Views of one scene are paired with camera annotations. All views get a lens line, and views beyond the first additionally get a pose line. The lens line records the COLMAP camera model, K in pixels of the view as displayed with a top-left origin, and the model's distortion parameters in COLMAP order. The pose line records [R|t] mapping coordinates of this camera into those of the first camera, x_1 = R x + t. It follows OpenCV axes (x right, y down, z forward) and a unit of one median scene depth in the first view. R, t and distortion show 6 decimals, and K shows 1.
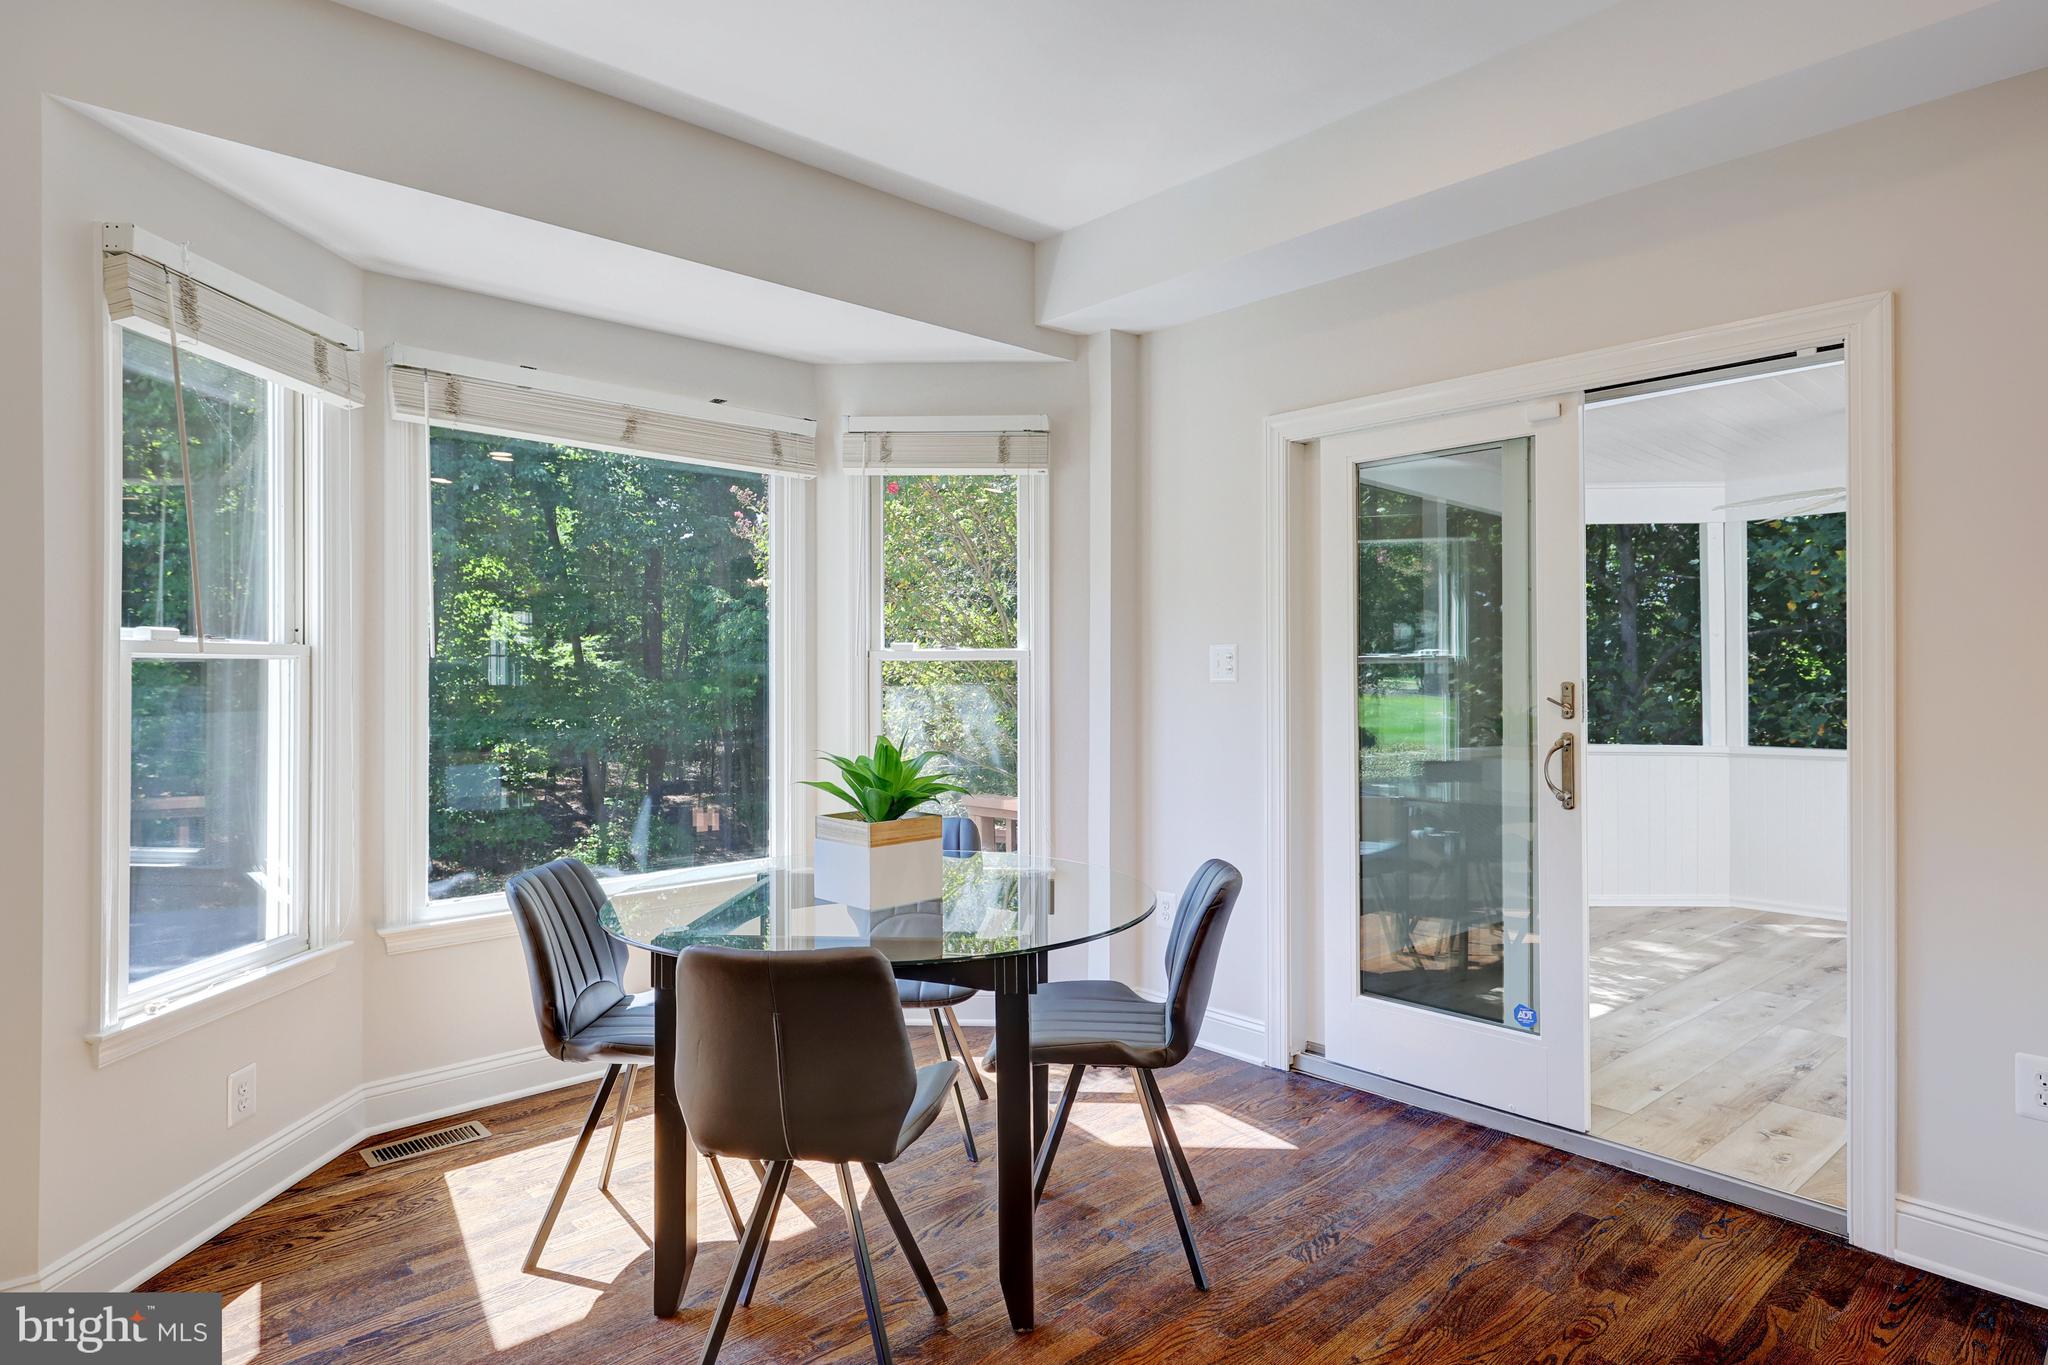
lens RADIAL K [[1135.3, 0, 1025.3], [0, 1135.3, 678.1], [0, 0, 1]] dist [0.001775, 0.000373]
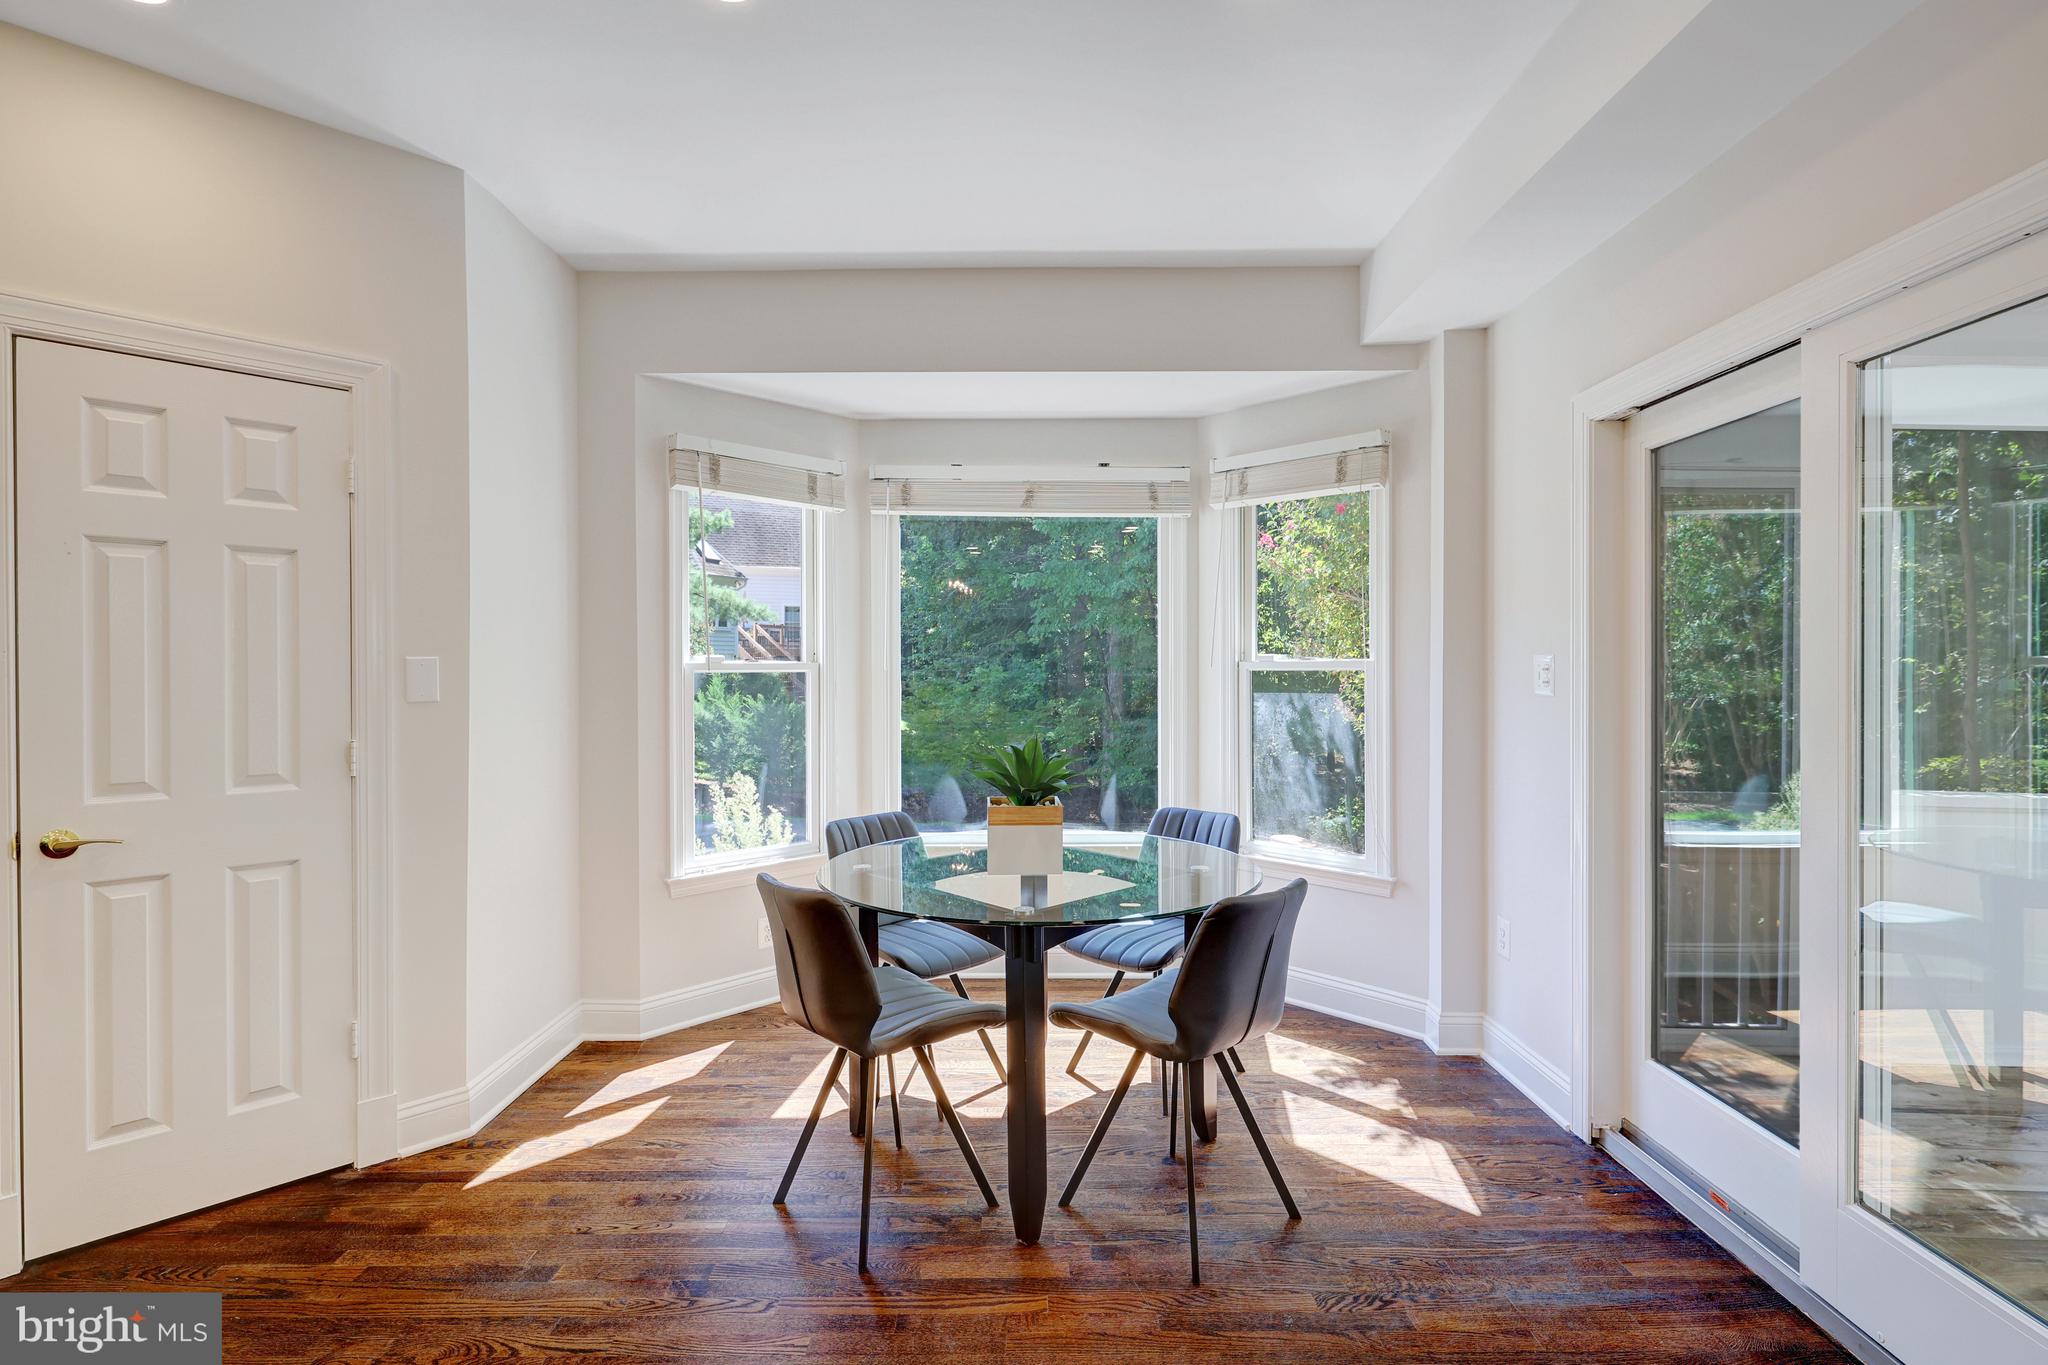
lens RADIAL K [[974.5, 0, 1024.0], [0, 974.5, 682.5], [0, 0, 1]] dist [-0.001319, -0.000382]
pose [[0.728988, 0.010231, -0.684450, 0.407898], [-0.003861, 0.999934, 0.010834, -0.014308], [0.684516, -0.005255, 0.728979, 0.152554]]
